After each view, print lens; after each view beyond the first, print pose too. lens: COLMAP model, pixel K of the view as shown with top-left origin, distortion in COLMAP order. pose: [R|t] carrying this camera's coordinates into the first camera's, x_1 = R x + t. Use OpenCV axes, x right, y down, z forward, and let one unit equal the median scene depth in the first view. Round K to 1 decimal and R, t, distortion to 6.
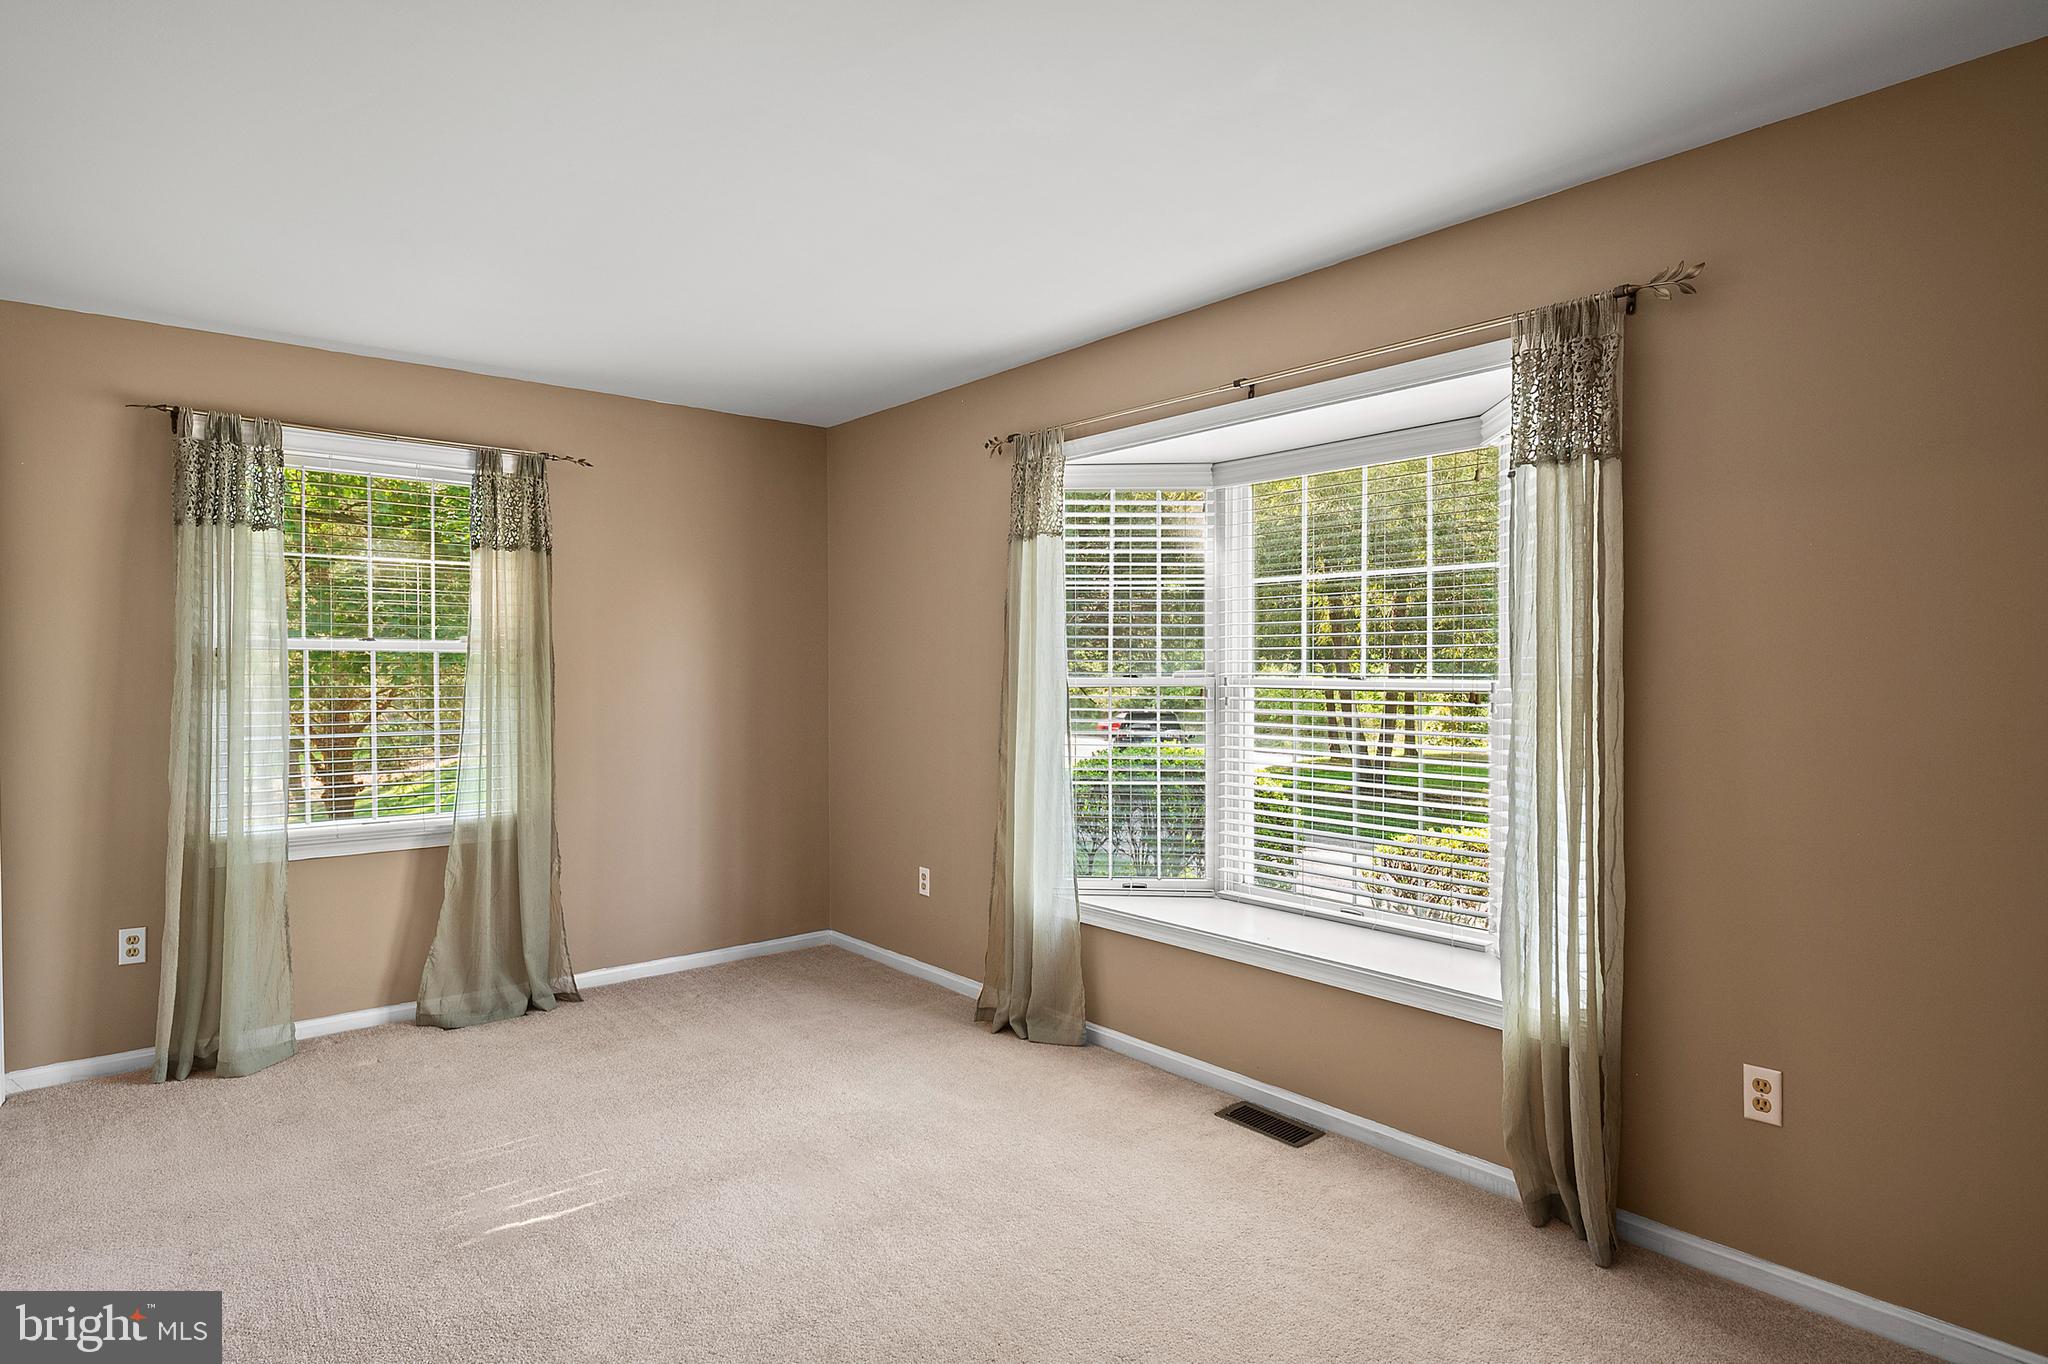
lens RADIAL K [[1100.9, 0, 1014.9], [0, 1100.9, 662.0], [0, 0, 1]] dist [0.002130, -0.007772]
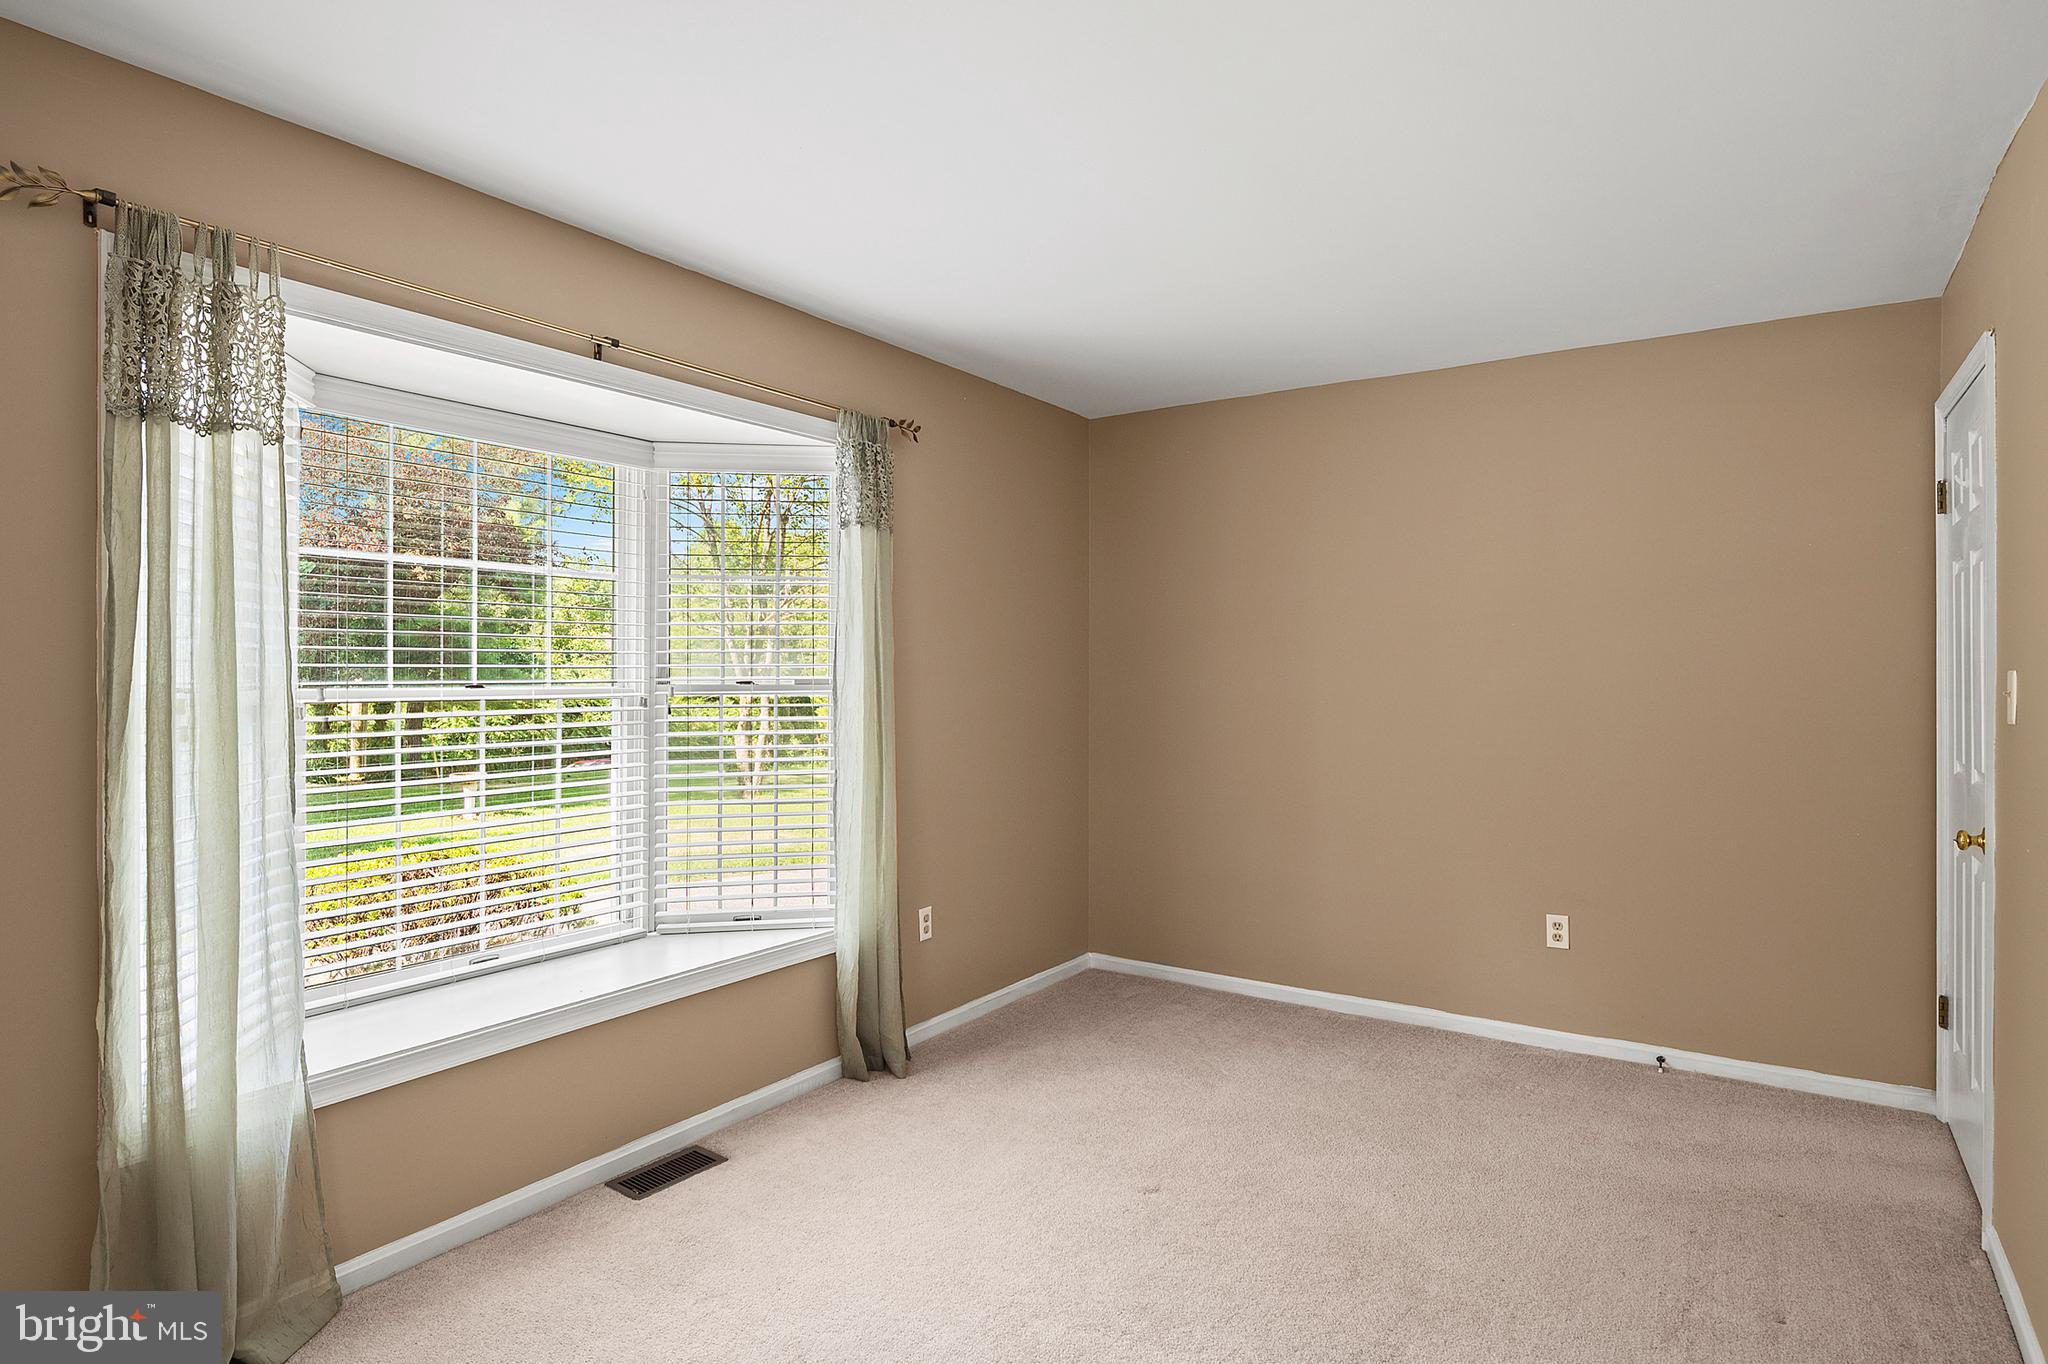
lens RADIAL K [[1100.9, 0, 1014.9], [0, 1100.9, 662.0], [0, 0, 1]] dist [0.002130, -0.007772]
pose [[-0.262446, 0.004928, 0.964934, -0.646286], [-0.003363, 0.999976, -0.006022, -0.000903], [-0.964941, -0.004825, -0.262423, 0.849207]]
